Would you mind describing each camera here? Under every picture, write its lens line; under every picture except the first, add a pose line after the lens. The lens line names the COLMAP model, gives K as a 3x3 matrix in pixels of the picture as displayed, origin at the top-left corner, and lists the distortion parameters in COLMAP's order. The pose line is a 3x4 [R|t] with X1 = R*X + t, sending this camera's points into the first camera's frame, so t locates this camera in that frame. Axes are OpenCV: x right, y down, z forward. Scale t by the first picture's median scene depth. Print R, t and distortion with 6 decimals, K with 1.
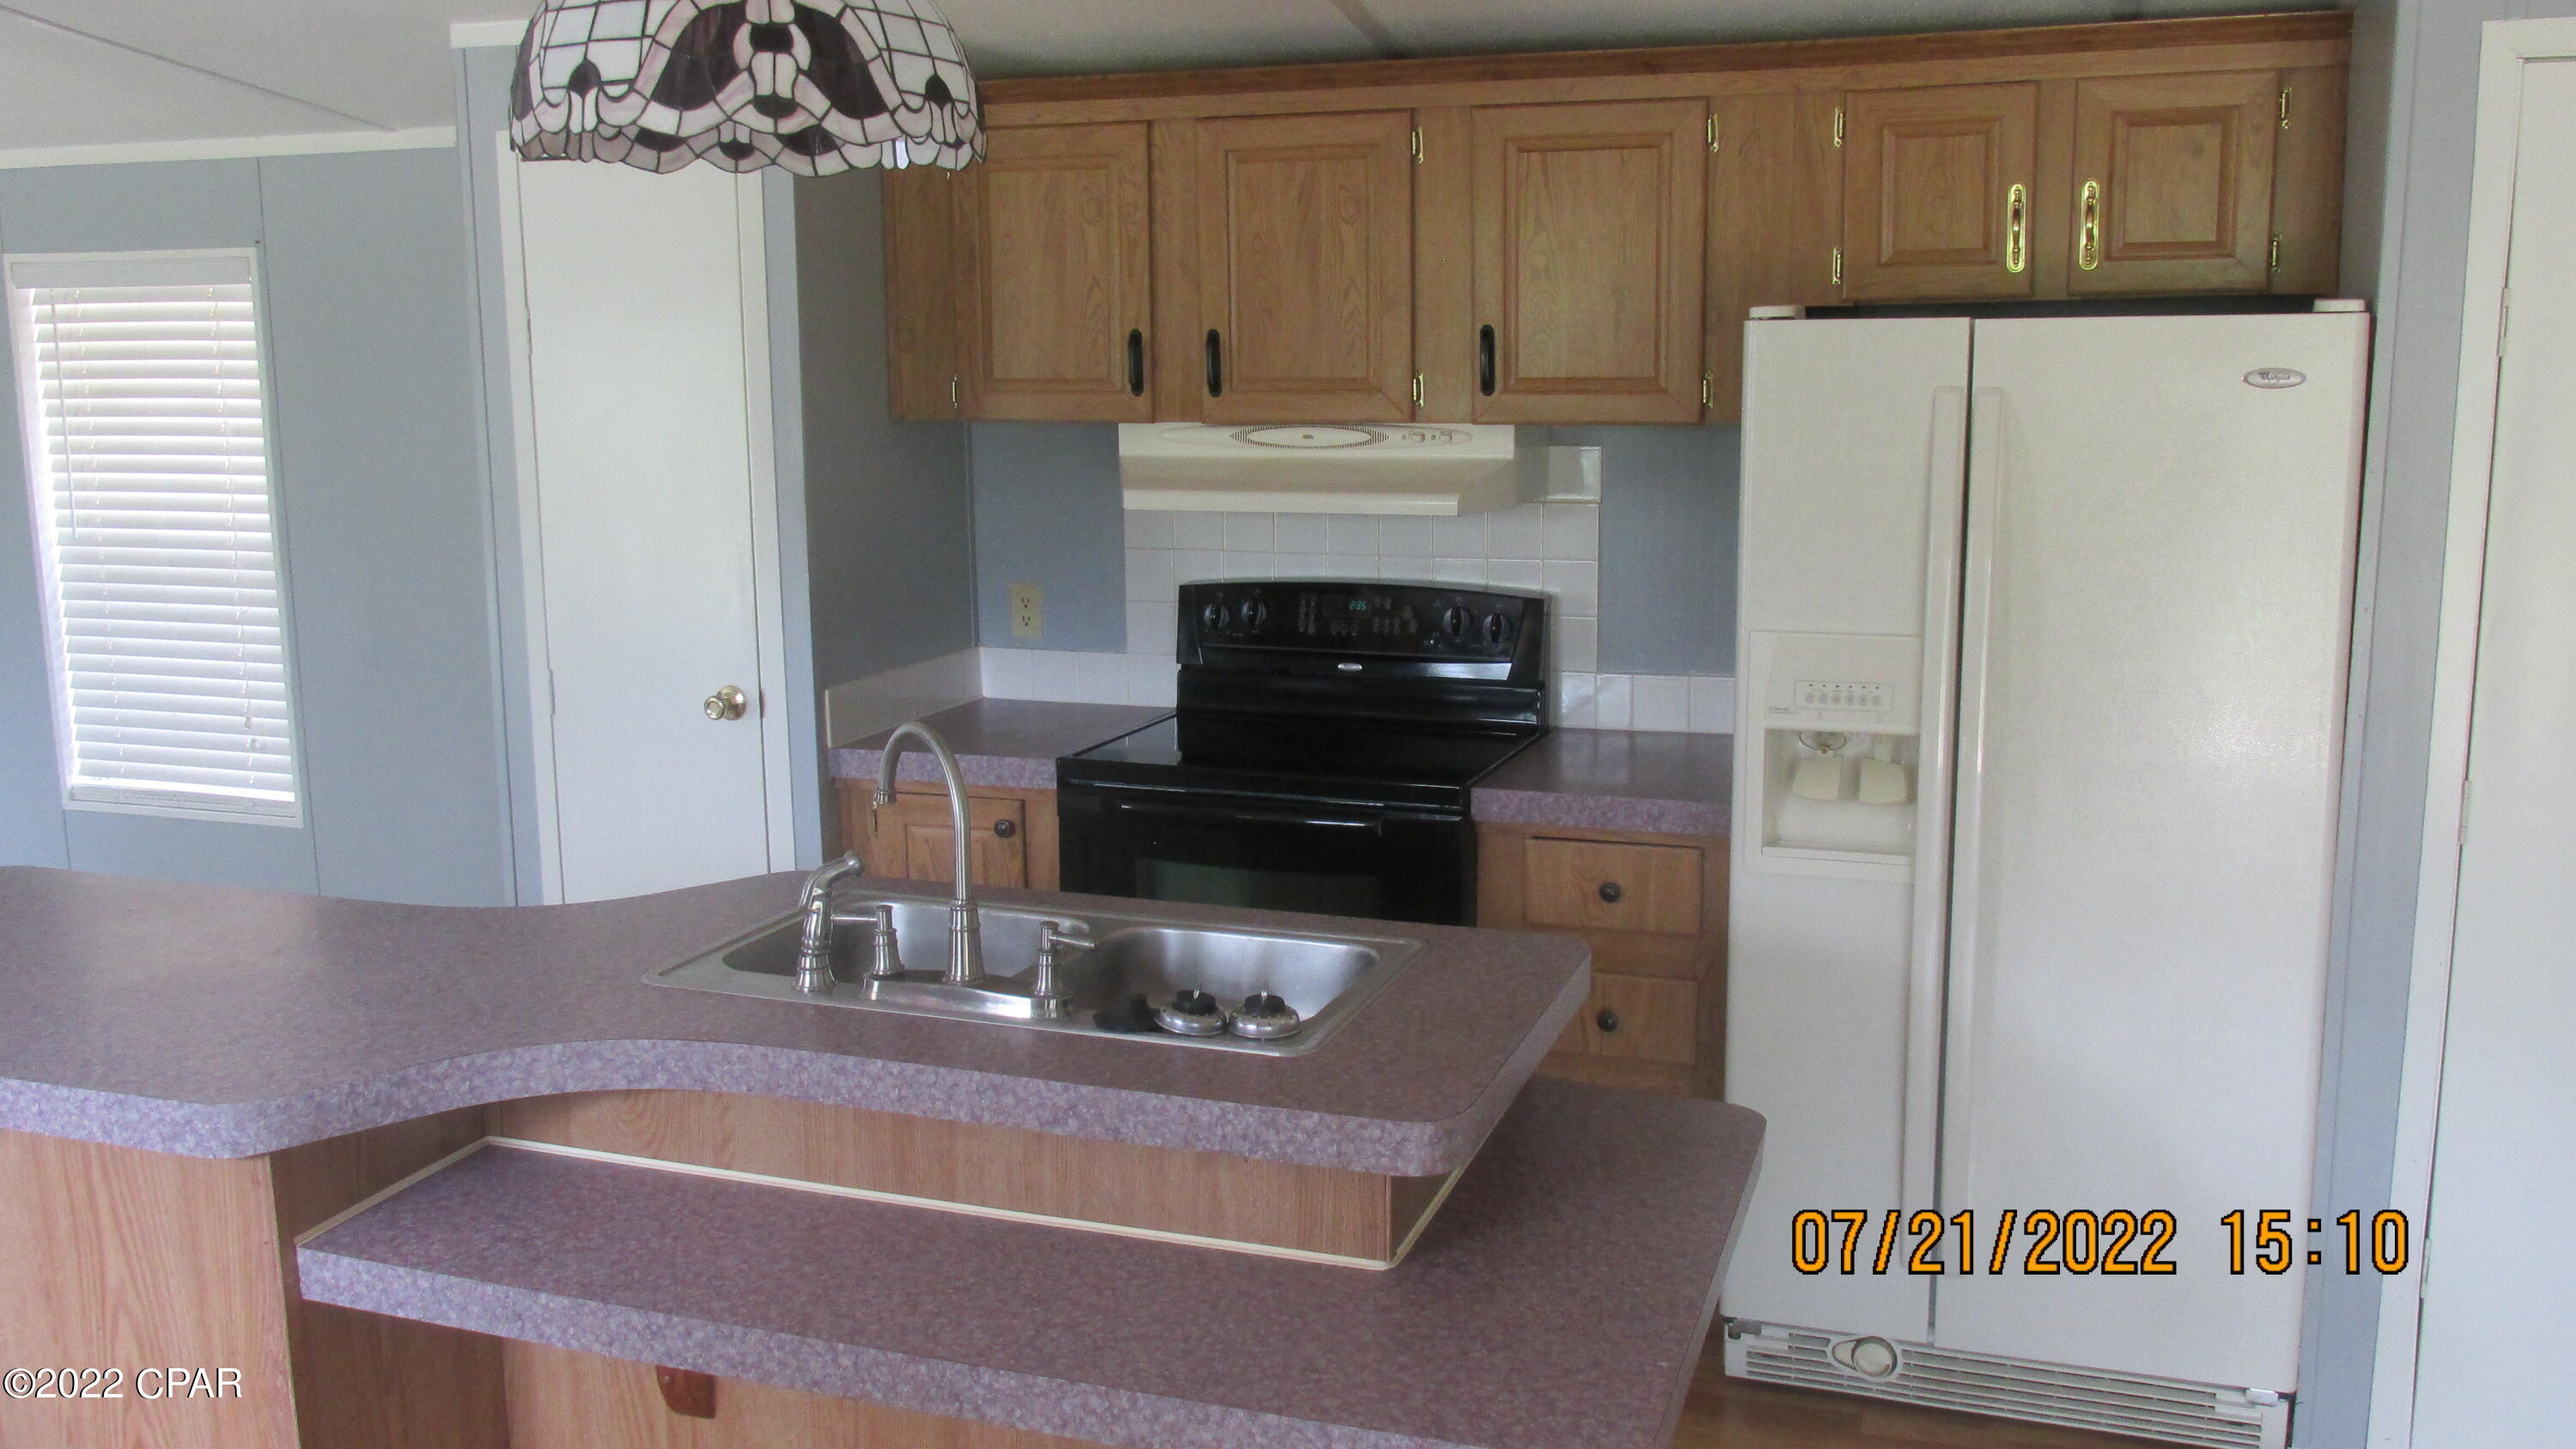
lens RADIAL K [[2133.9, 0, 1314.4], [0, 2133.9, 724.7], [0, 0, 1]] dist [-0.030626, 0.001166]
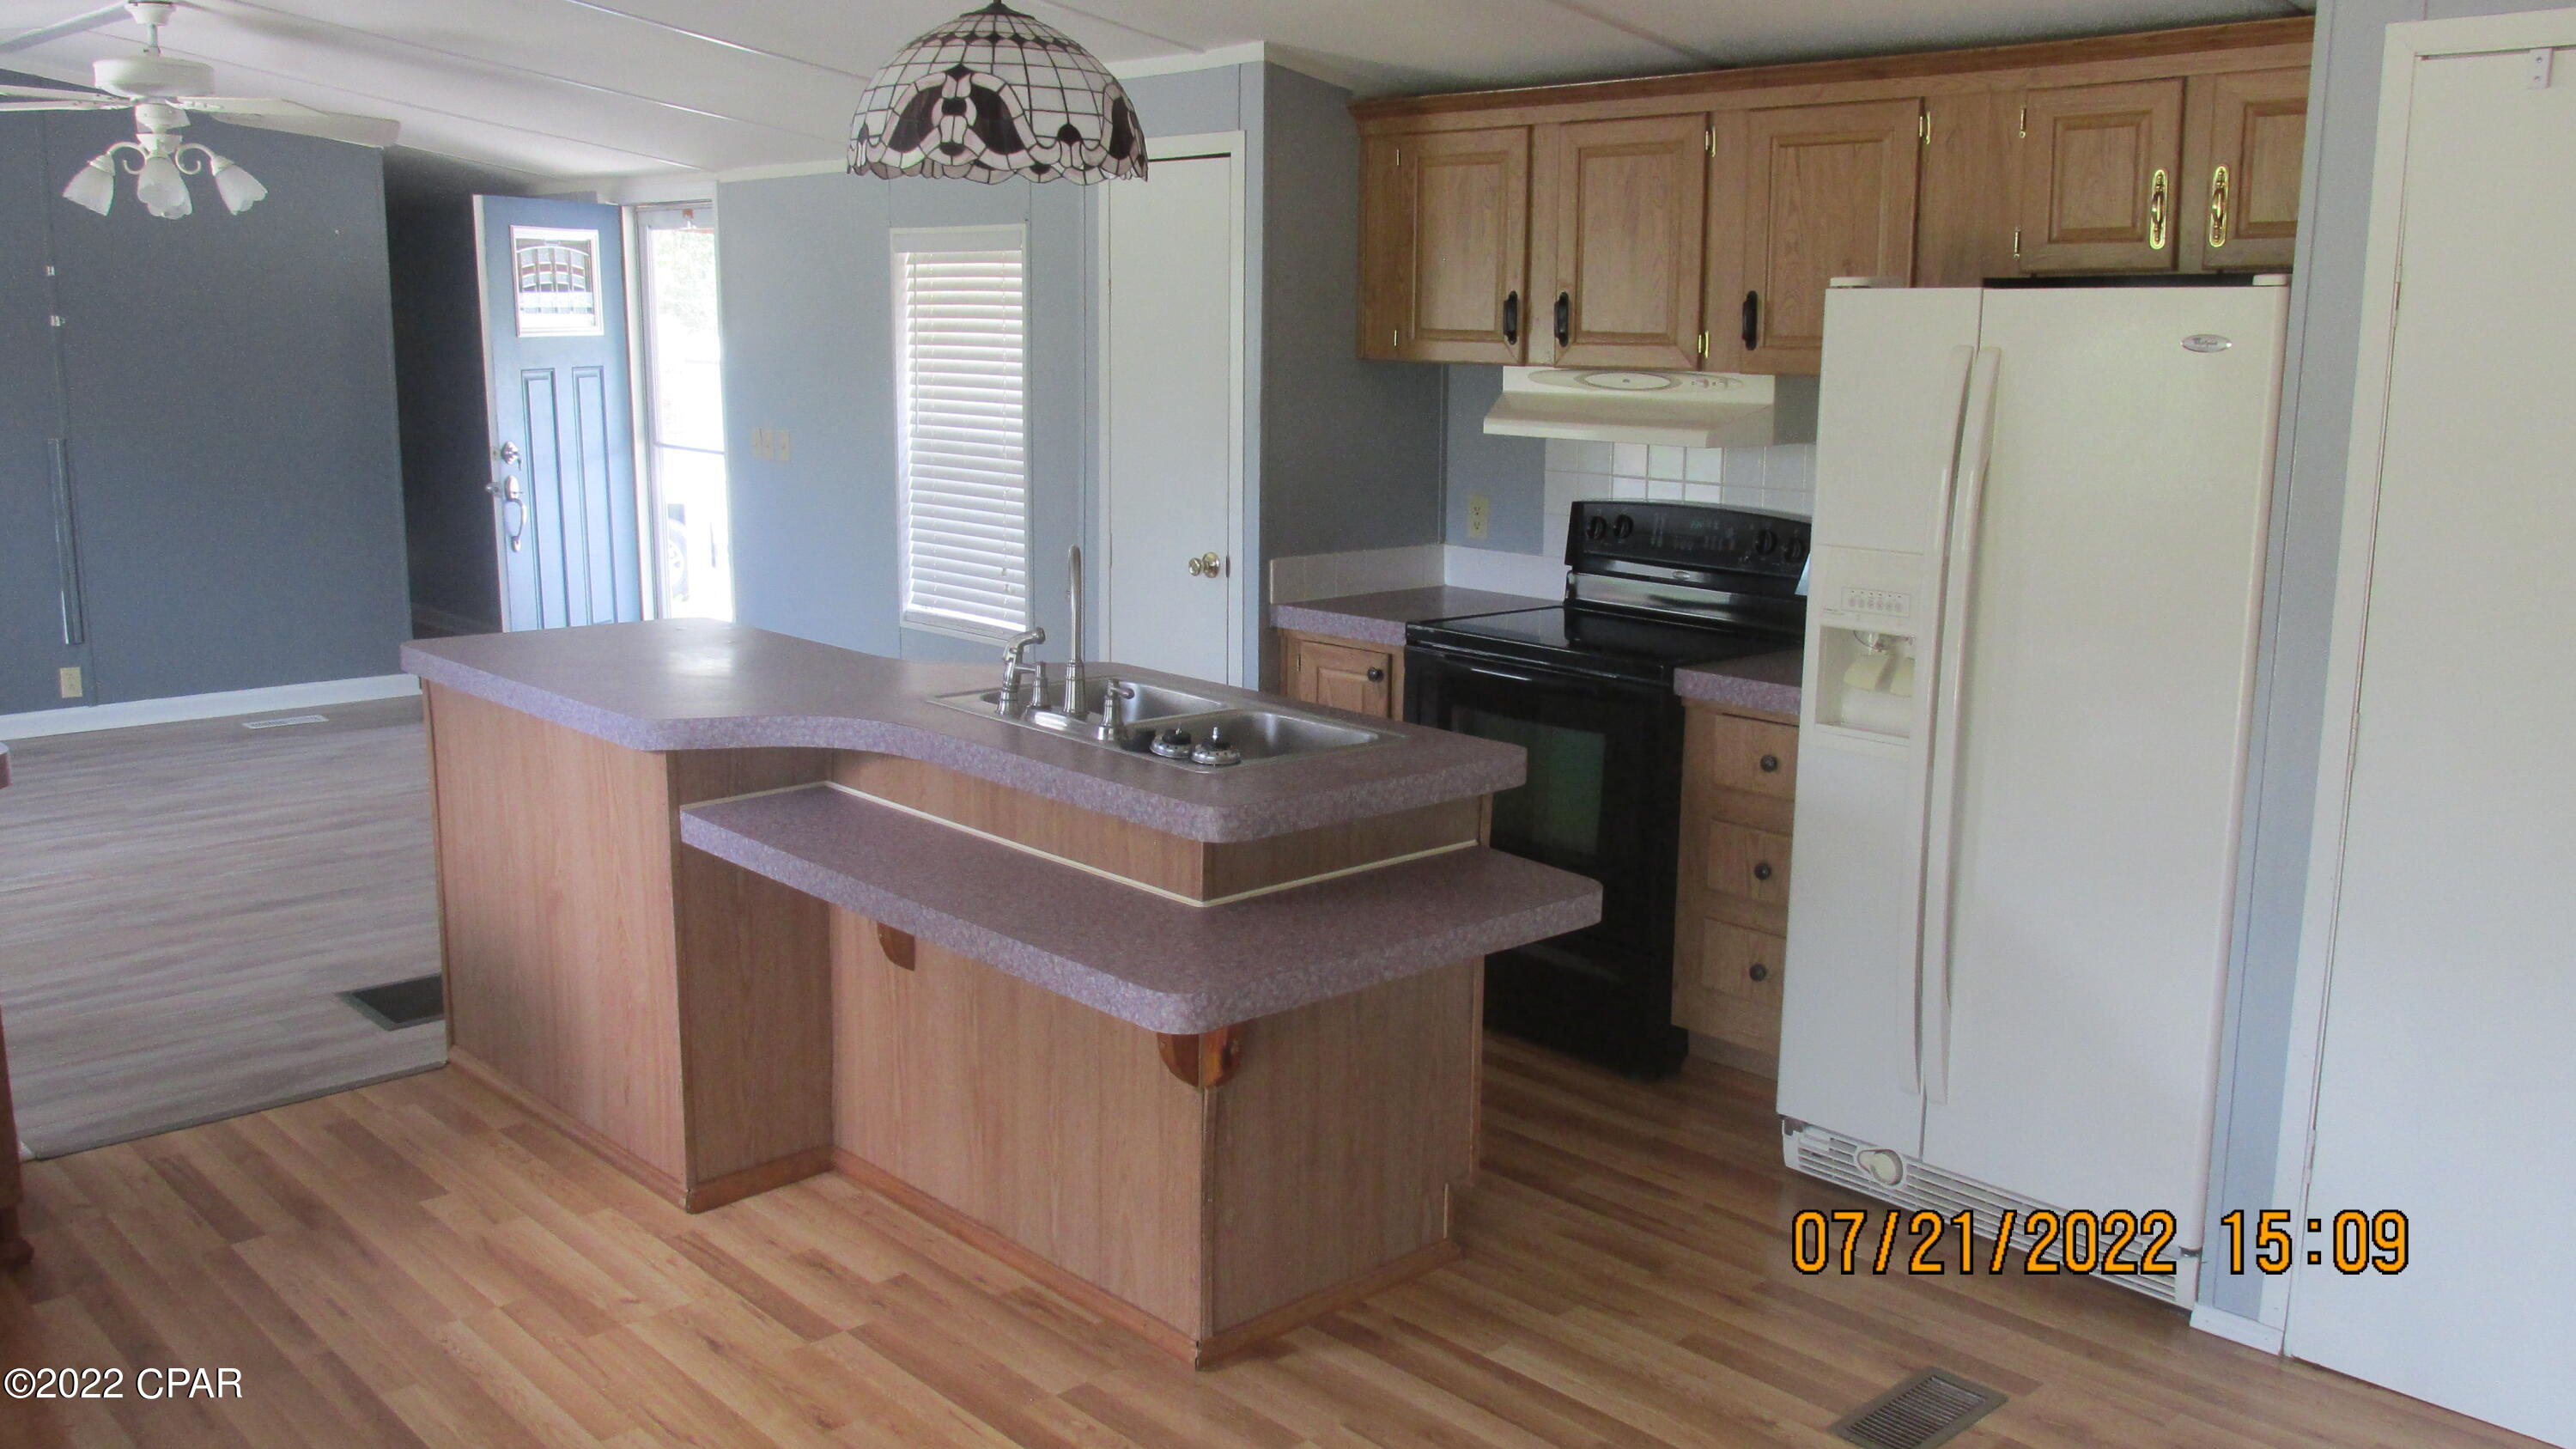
lens RADIAL K [[2133.9, 0, 1314.4], [0, 2133.9, 724.7], [0, 0, 1]] dist [-0.030626, 0.001166]
pose [[0.881429, 0.104204, -0.460678, 0.490413], [-0.096816, 0.994510, 0.039714, 0.035542], [0.462287, 0.009596, 0.886679, -0.196679]]
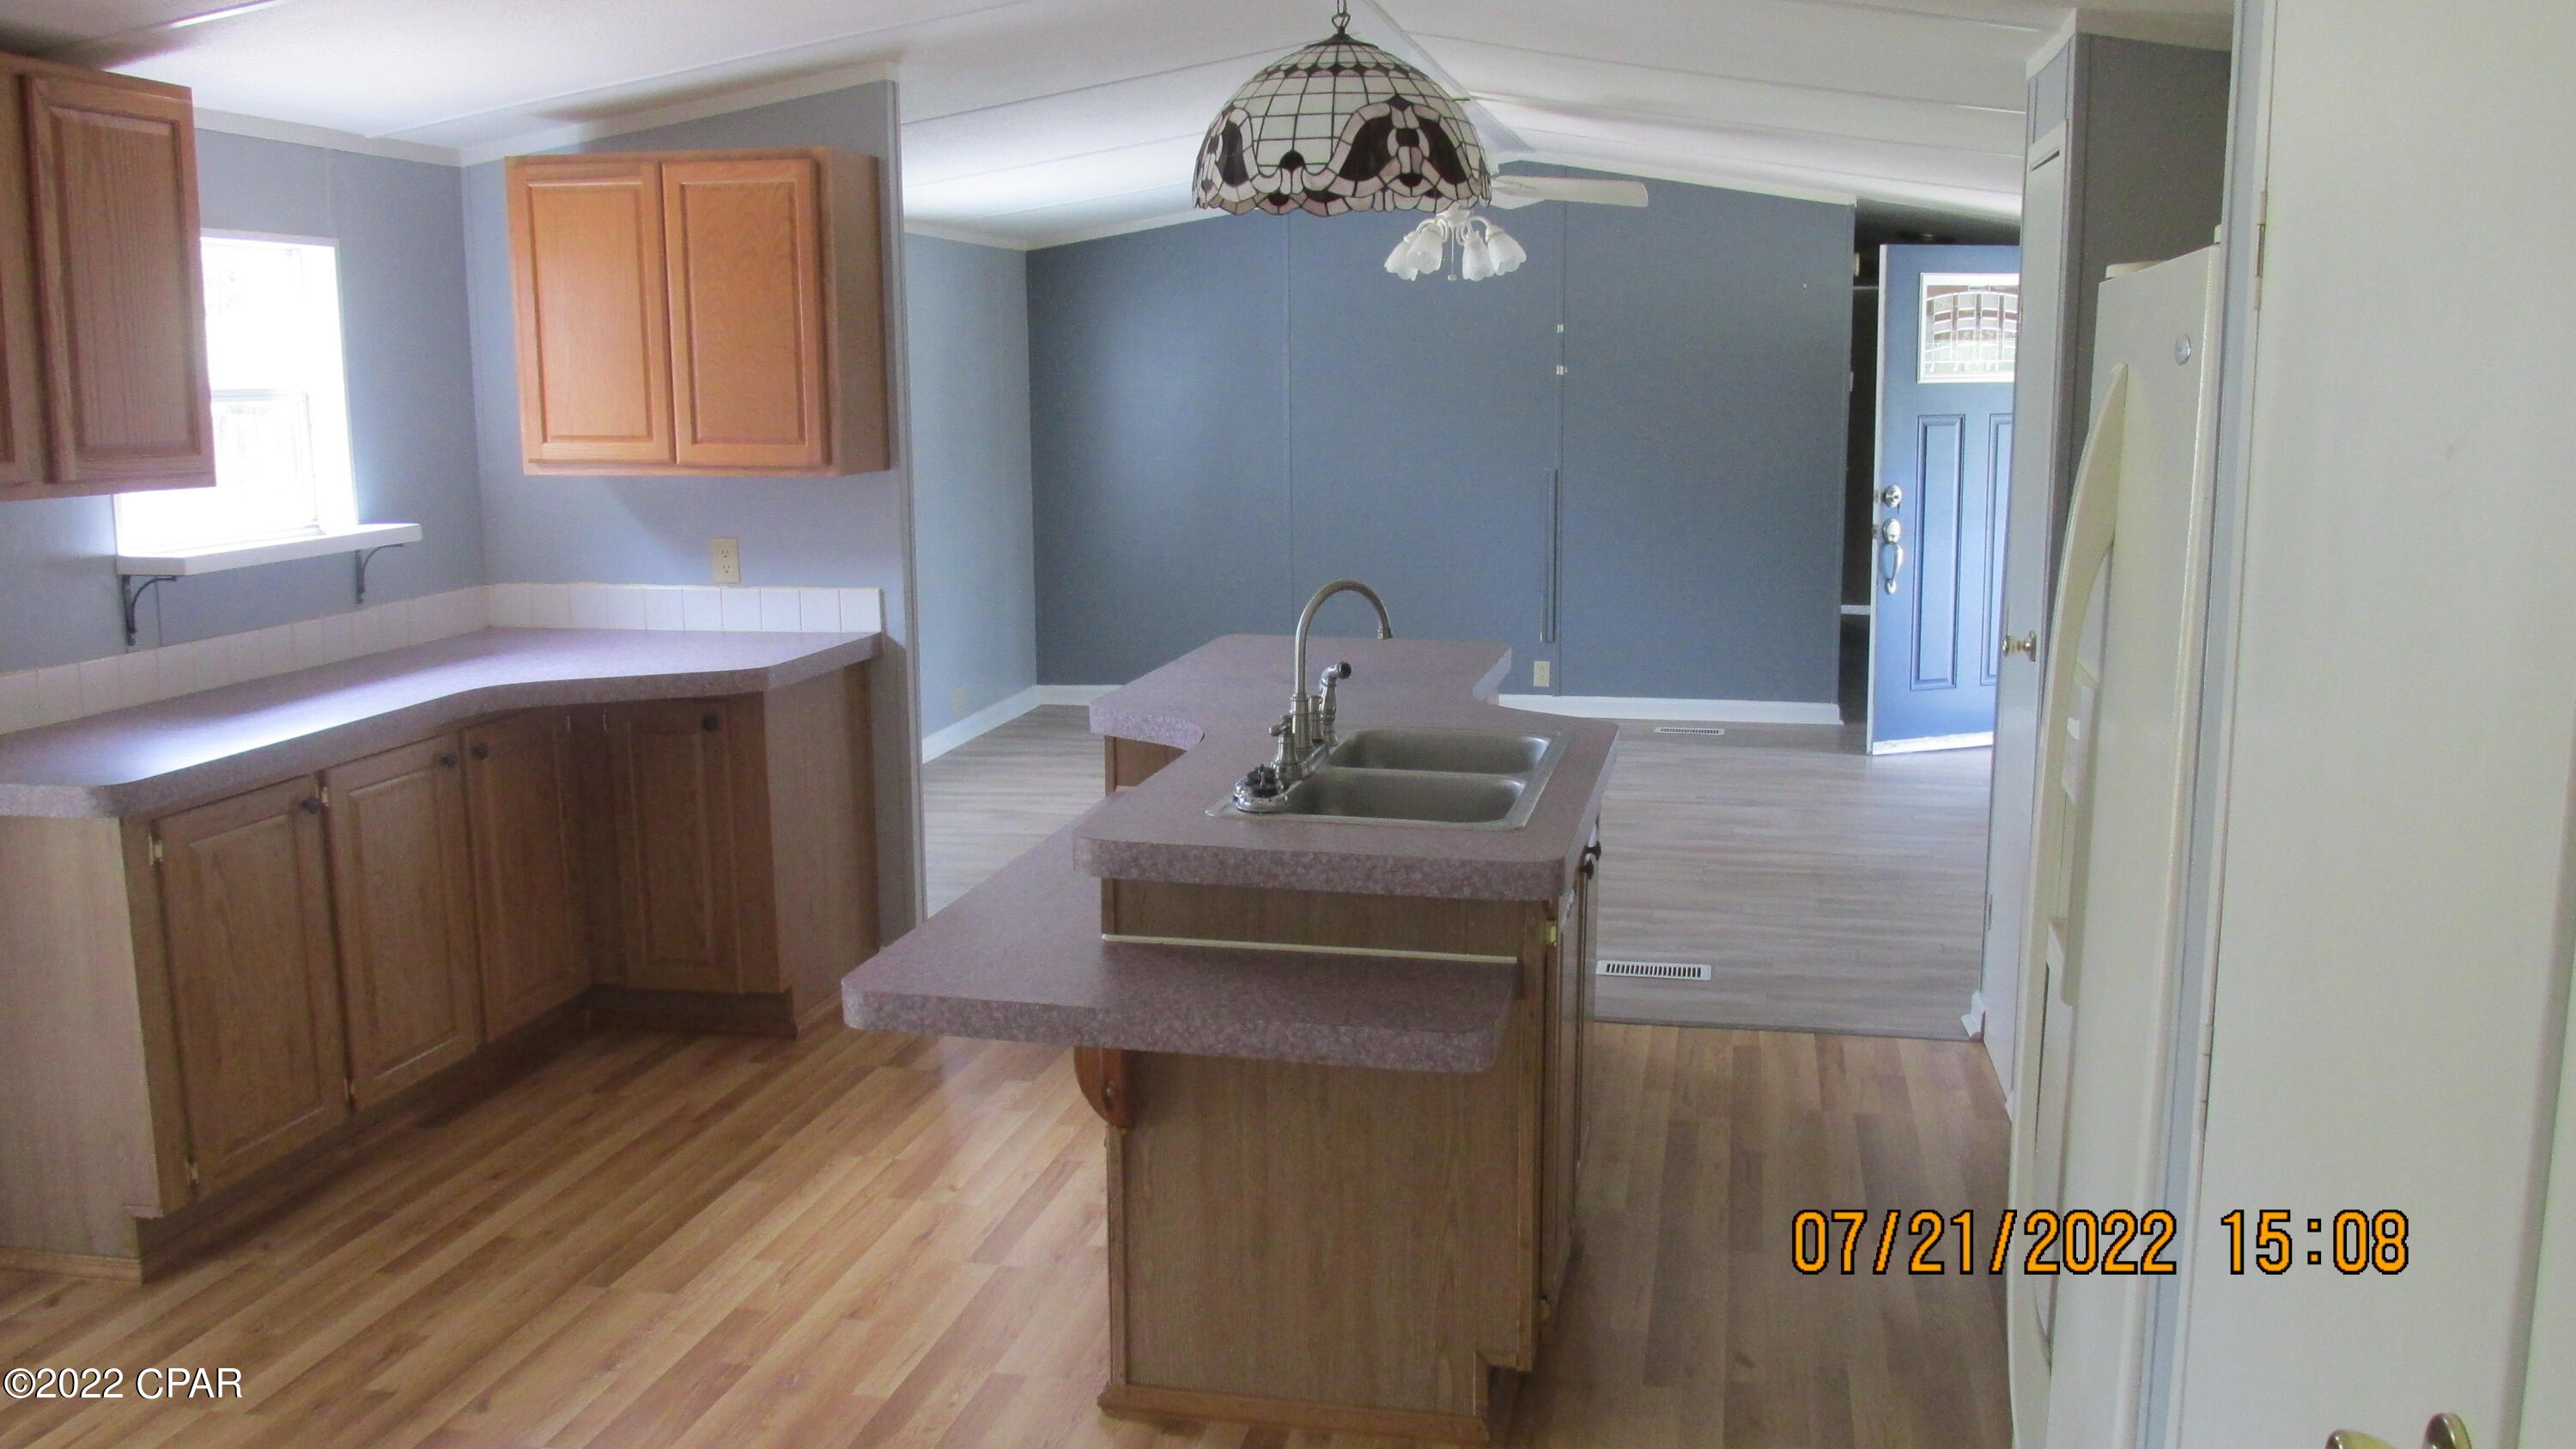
lens RADIAL K [[2133.9, 0, 1314.4], [0, 2133.9, 724.7], [0, 0, 1]] dist [-0.030626, 0.001166]
pose [[0.118472, 0.168288, -0.978593, 0.923128], [-0.164898, 0.975183, 0.147739, -0.084899], [0.979170, 0.143865, 0.143282, 0.559296]]
